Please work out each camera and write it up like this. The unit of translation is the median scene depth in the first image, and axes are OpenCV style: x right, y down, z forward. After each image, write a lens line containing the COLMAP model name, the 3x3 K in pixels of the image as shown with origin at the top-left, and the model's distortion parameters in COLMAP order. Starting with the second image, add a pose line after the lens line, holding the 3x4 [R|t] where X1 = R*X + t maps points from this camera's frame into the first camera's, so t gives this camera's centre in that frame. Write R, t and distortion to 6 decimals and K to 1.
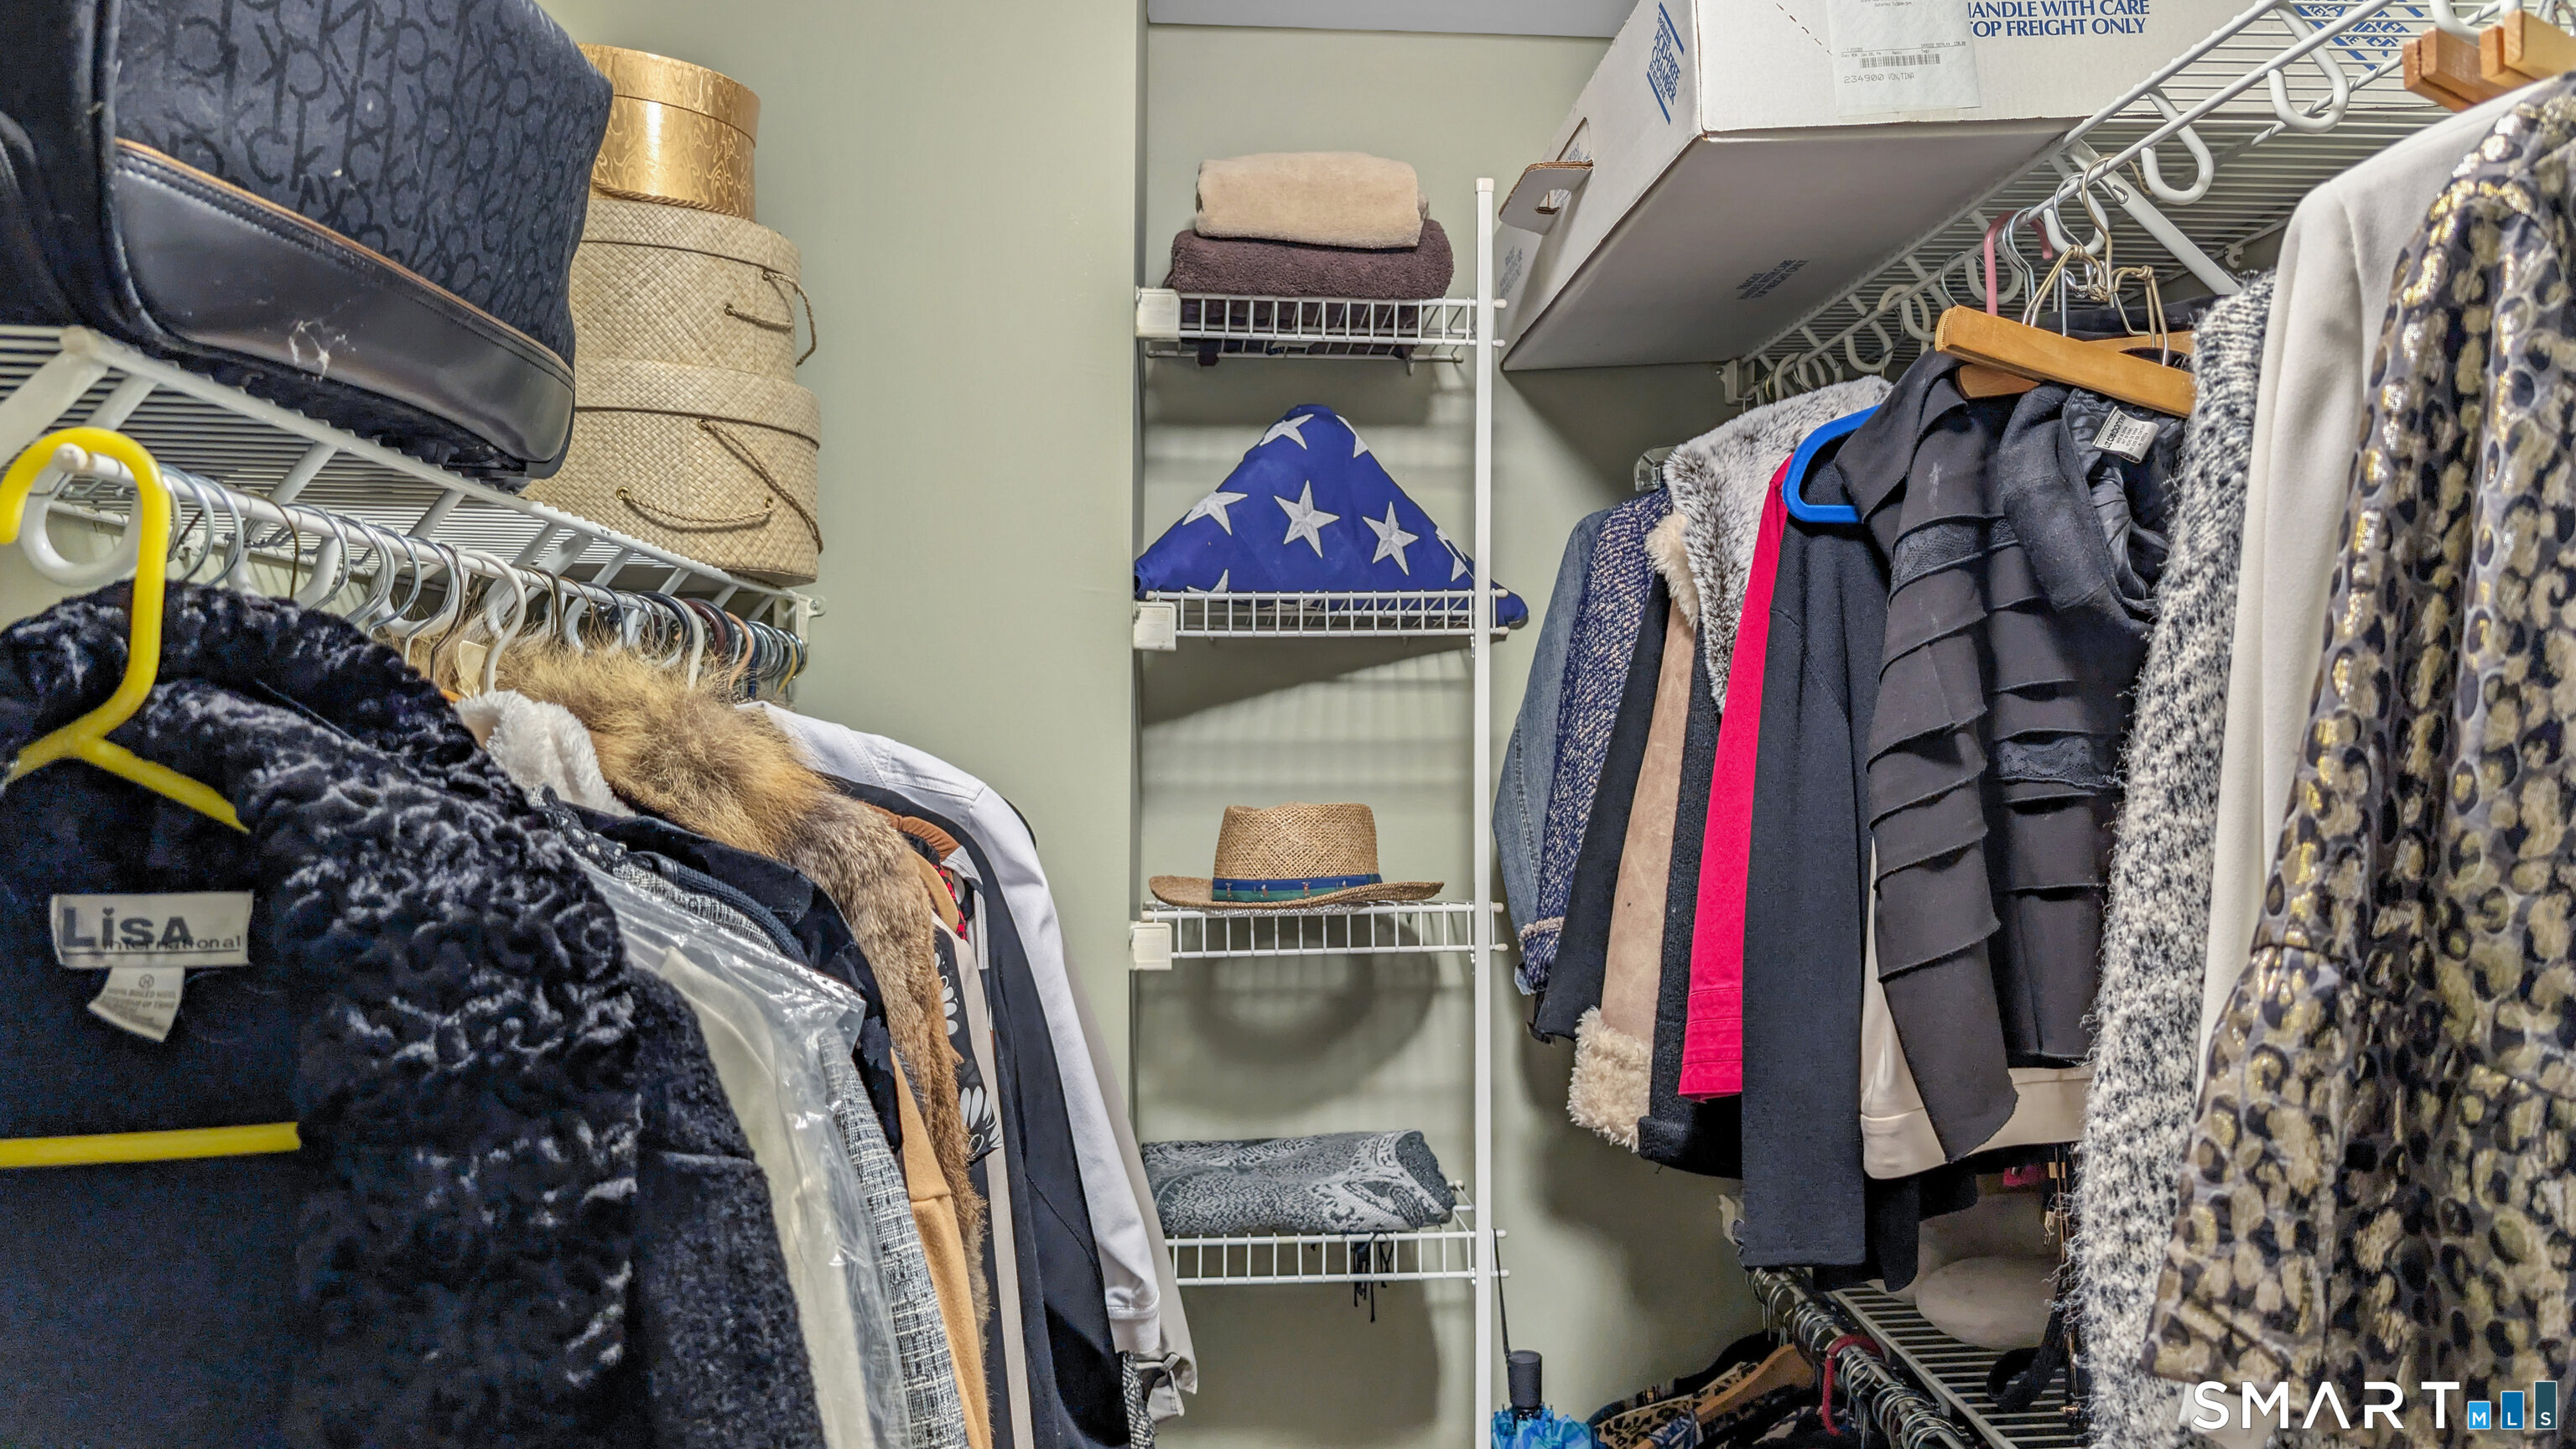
lens RADIAL K [[1881.8, 0, 1297.4], [0, 1881.8, 679.3], [0, 0, 1]] dist [0.004387, -0.000123]
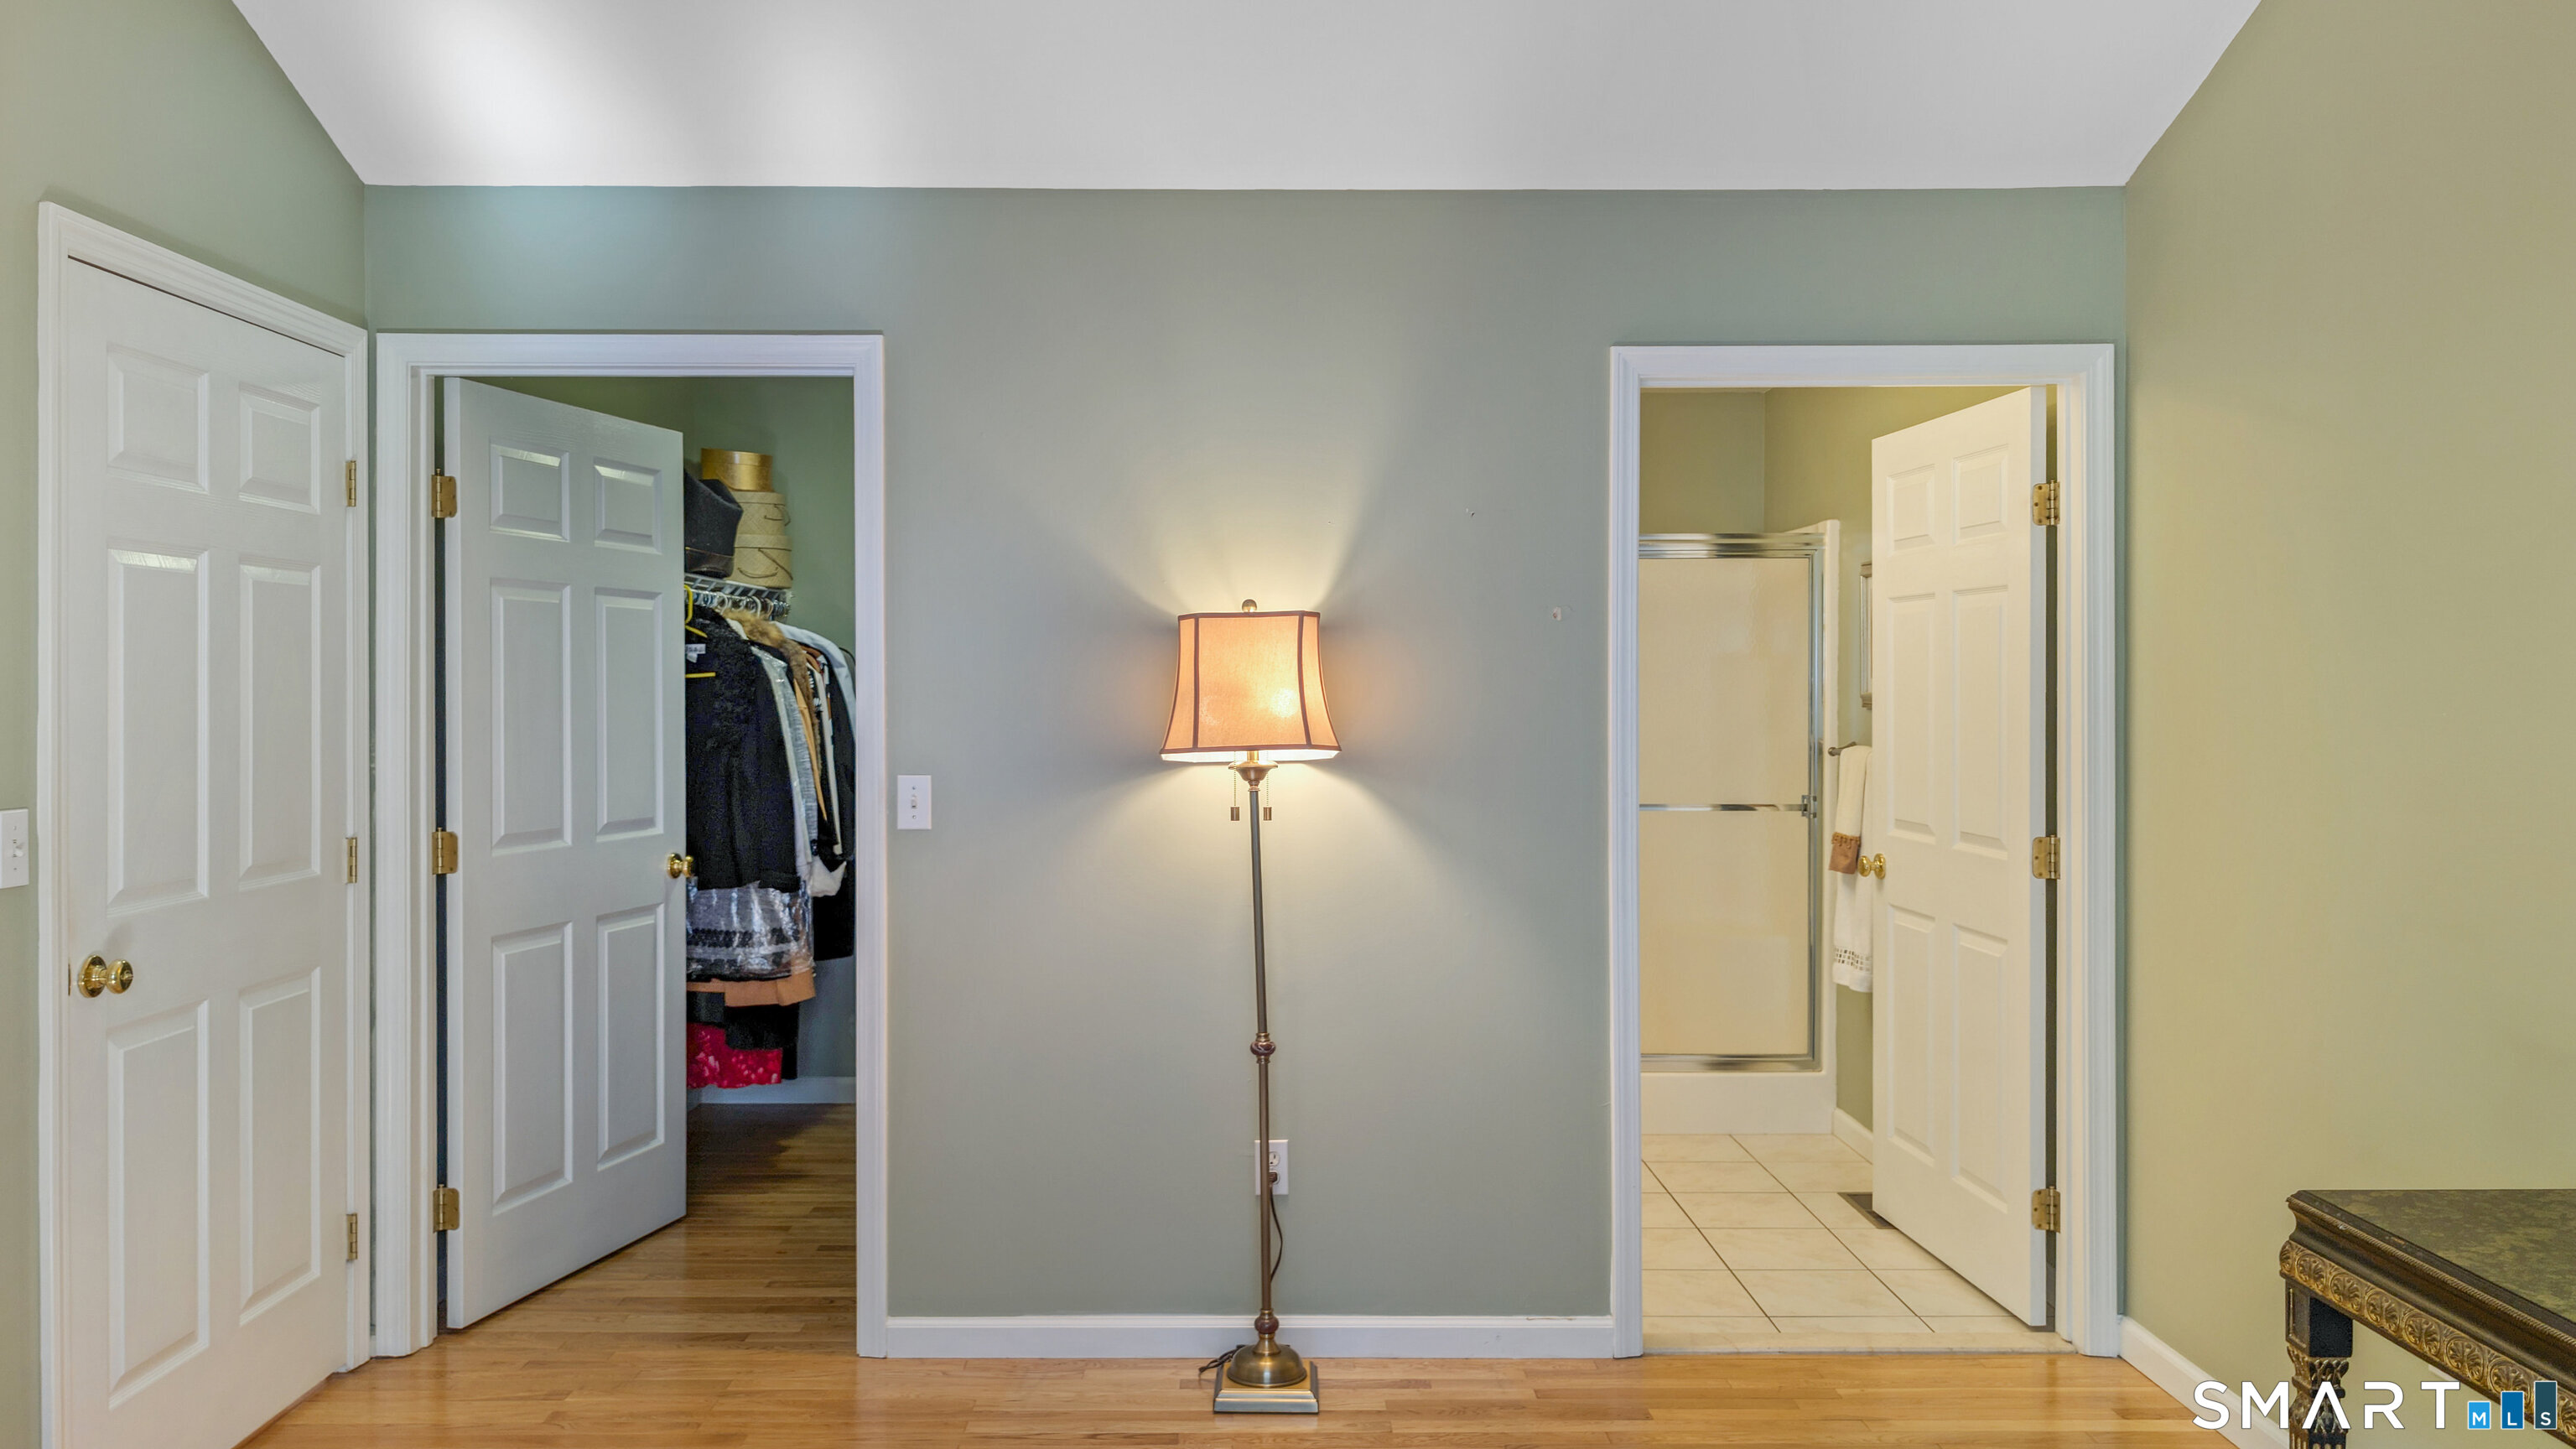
lens RADIAL K [[1881.8, 0, 1297.4], [0, 1881.8, 679.3], [0, 0, 1]] dist [0.004387, -0.000123]
pose [[0.999621, -0.010100, -0.025617, 0.683472], [0.011072, 0.999212, 0.038107, -0.004192], [0.025211, -0.038377, 0.998945, -2.194157]]
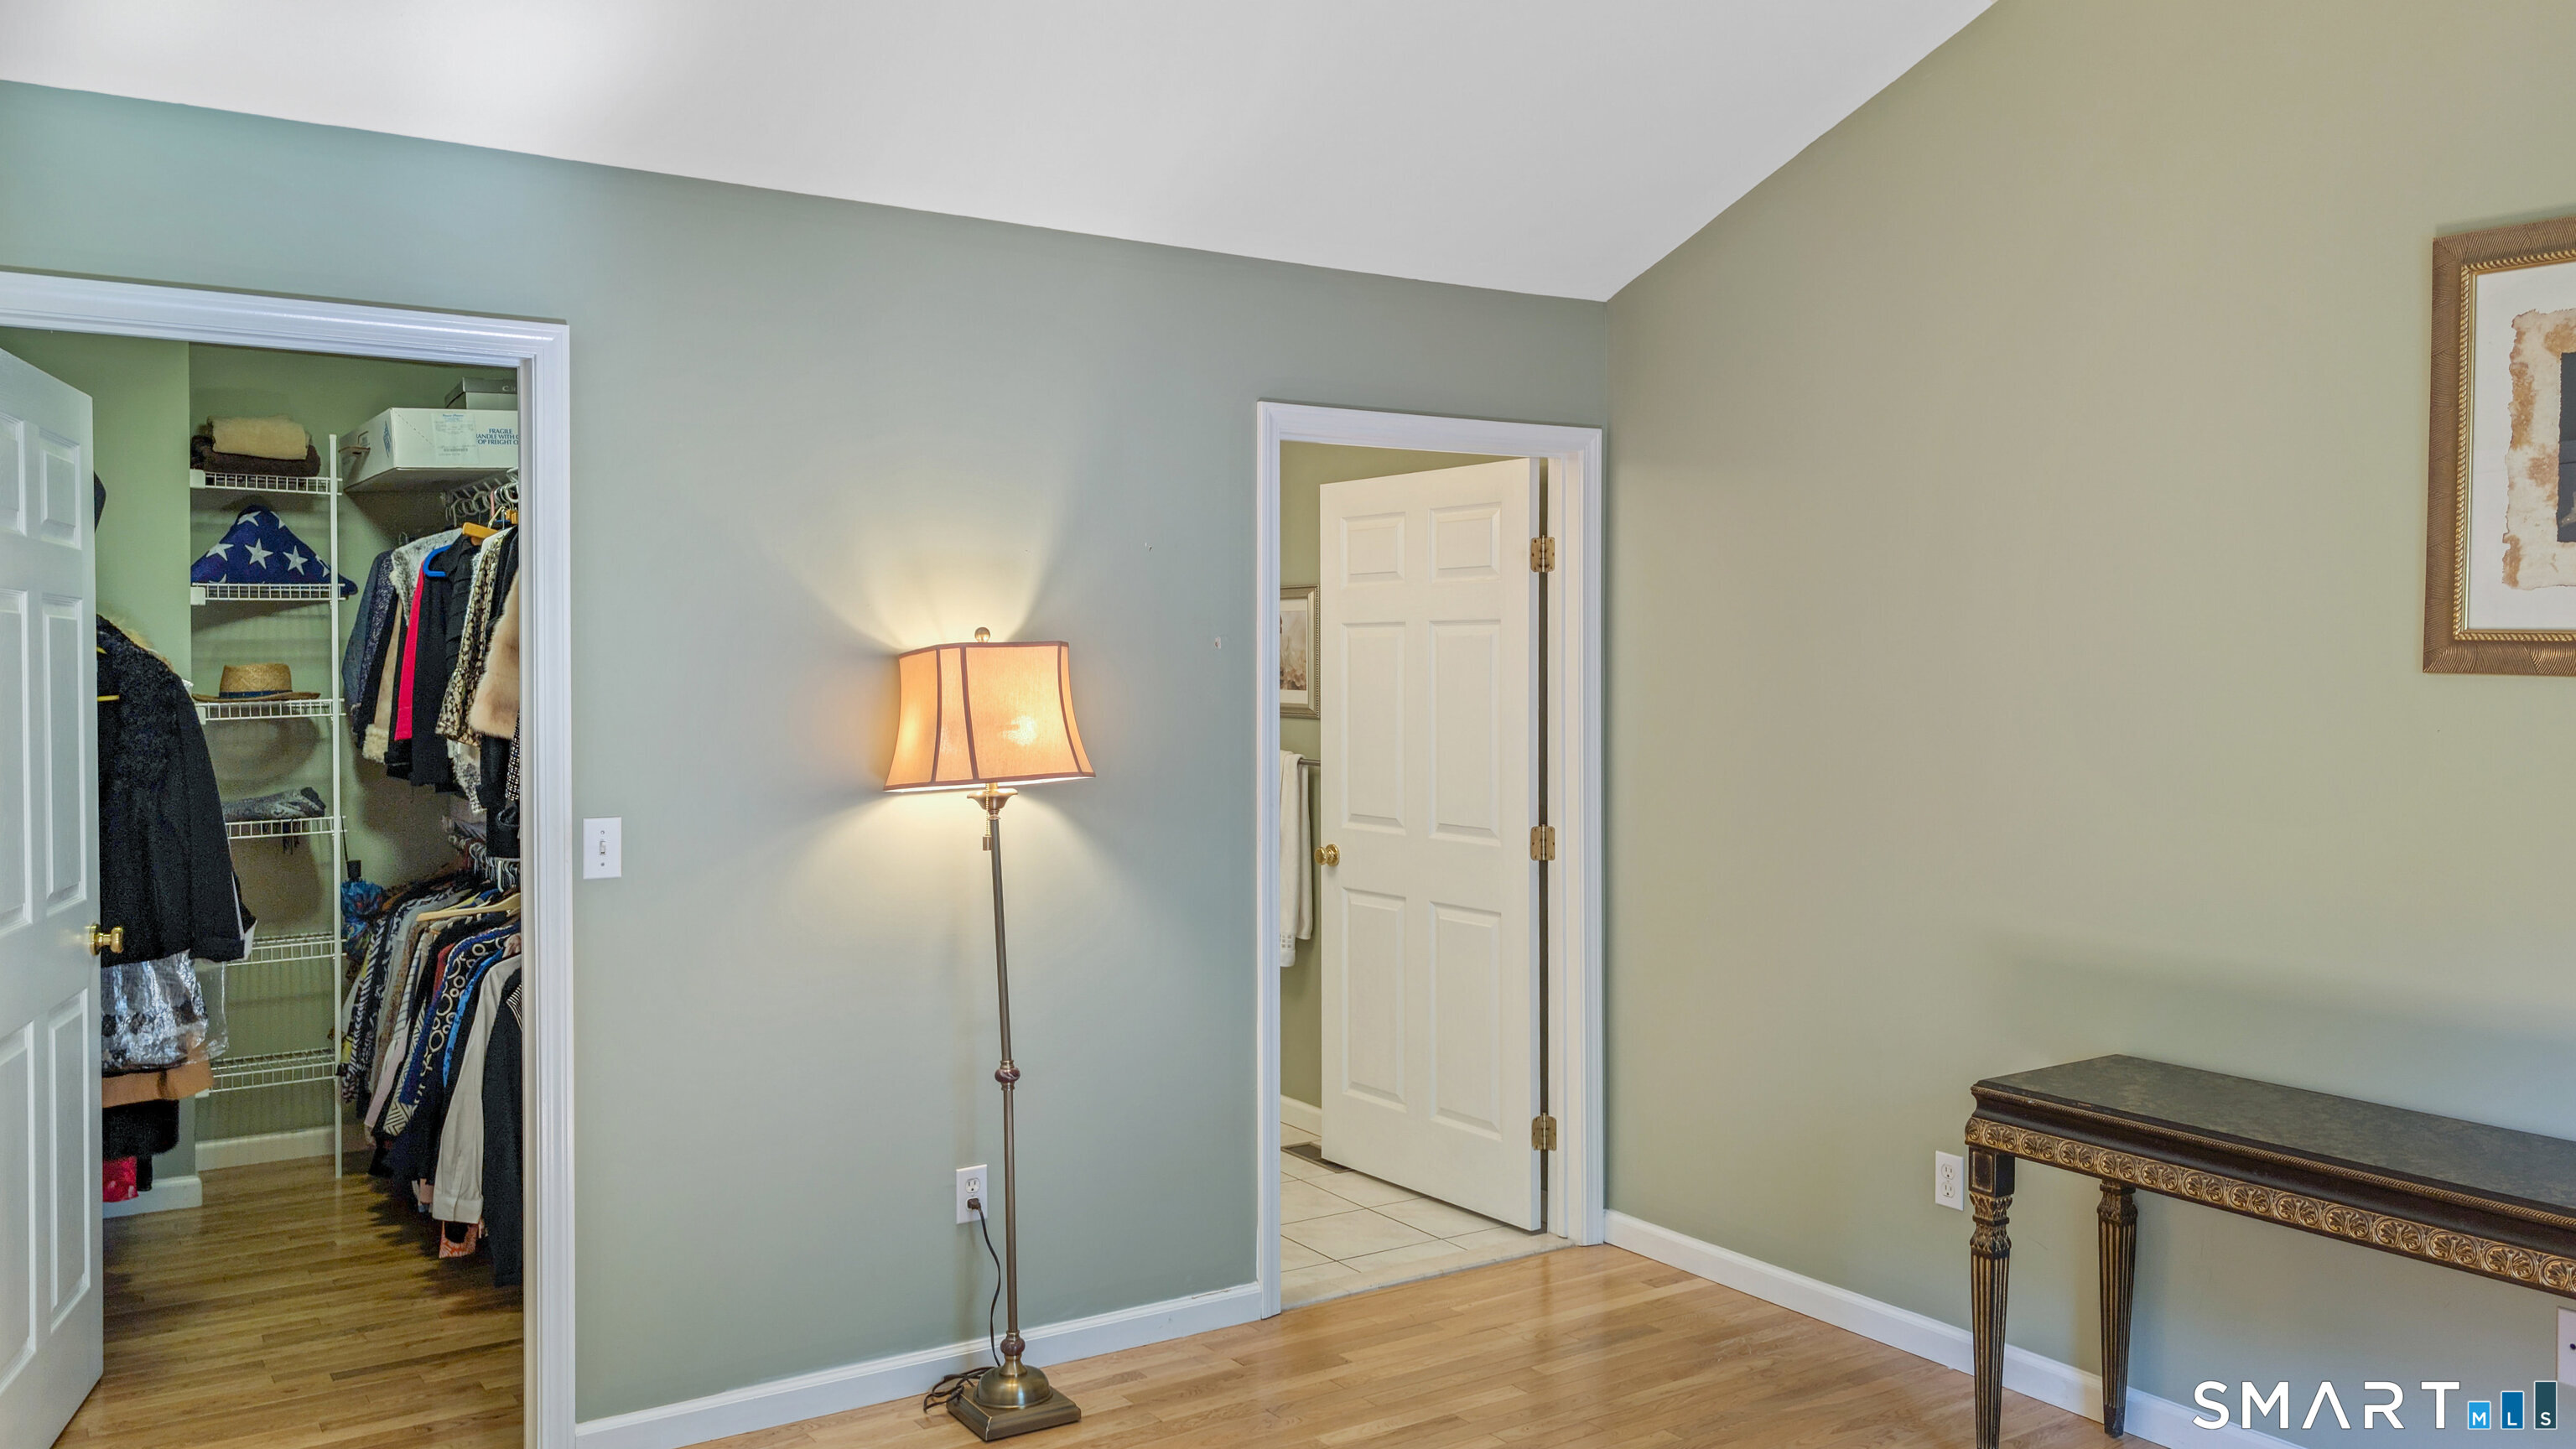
lens RADIAL K [[1881.8, 0, 1297.4], [0, 1881.8, 679.3], [0, 0, 1]] dist [0.004387, -0.000123]
pose [[0.855074, -0.012578, 0.518354, -0.126597], [-0.013123, 0.998860, 0.045887, -0.053441], [-0.518340, -0.046039, 0.853934, -2.086454]]
